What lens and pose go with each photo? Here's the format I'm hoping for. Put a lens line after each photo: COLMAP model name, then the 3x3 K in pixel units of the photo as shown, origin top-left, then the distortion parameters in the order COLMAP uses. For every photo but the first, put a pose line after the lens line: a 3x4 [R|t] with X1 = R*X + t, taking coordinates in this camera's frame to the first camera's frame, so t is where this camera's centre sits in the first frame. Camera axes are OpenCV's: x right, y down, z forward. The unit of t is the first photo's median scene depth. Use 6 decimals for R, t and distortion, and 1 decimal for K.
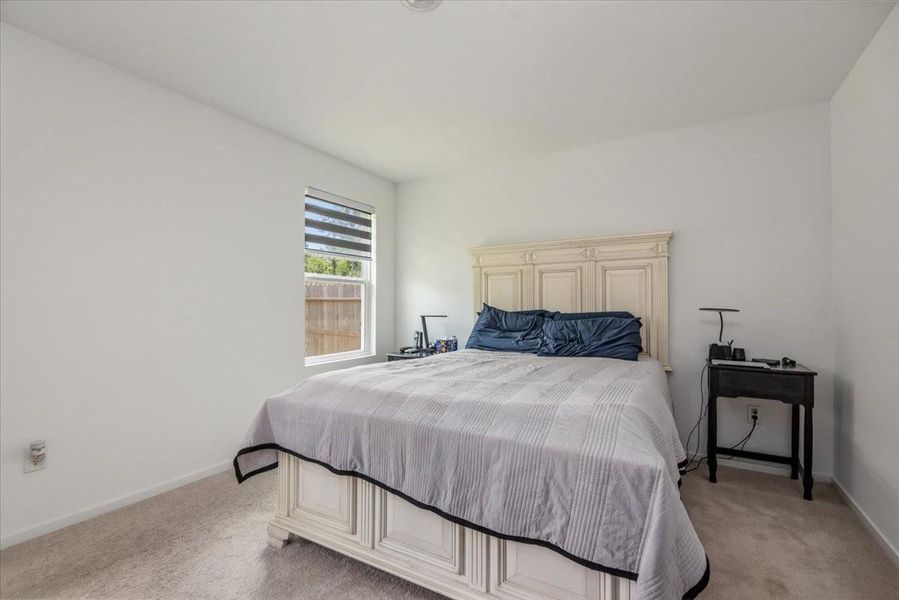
lens RADIAL K [[401.8, 0, 449.5], [0, 401.8, 300.0], [0, 0, 1]] dist [0.085369, 0.000016]
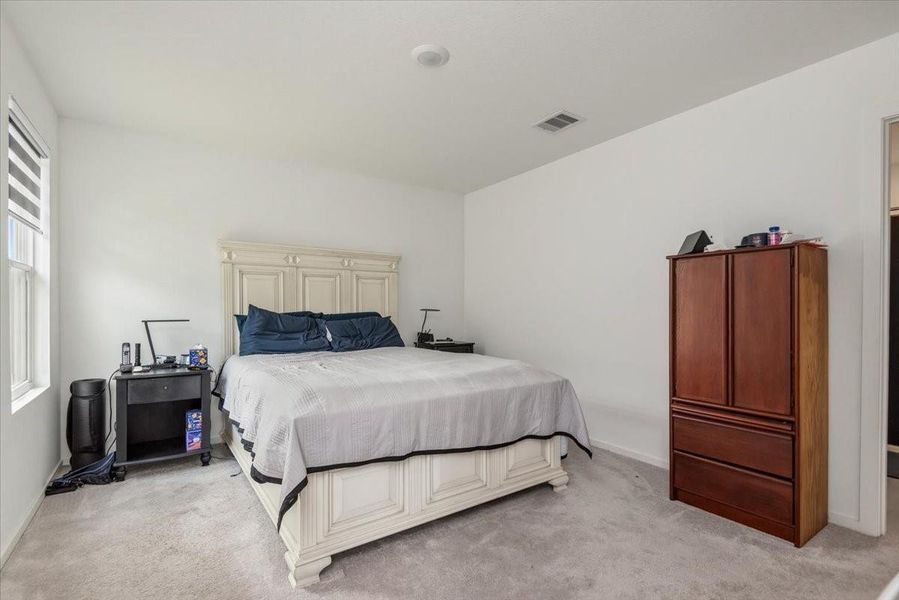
lens RADIAL K [[409.3, 0, 449.5], [0, 409.3, 300.0], [0, 0, 1]] dist [0.000874, 0.000014]
pose [[0.422612, 0.022386, 0.906034, -0.596871], [-0.010292, 0.999749, -0.019901, 0.012949], [-0.906252, -0.000914, 0.422736, 0.218134]]
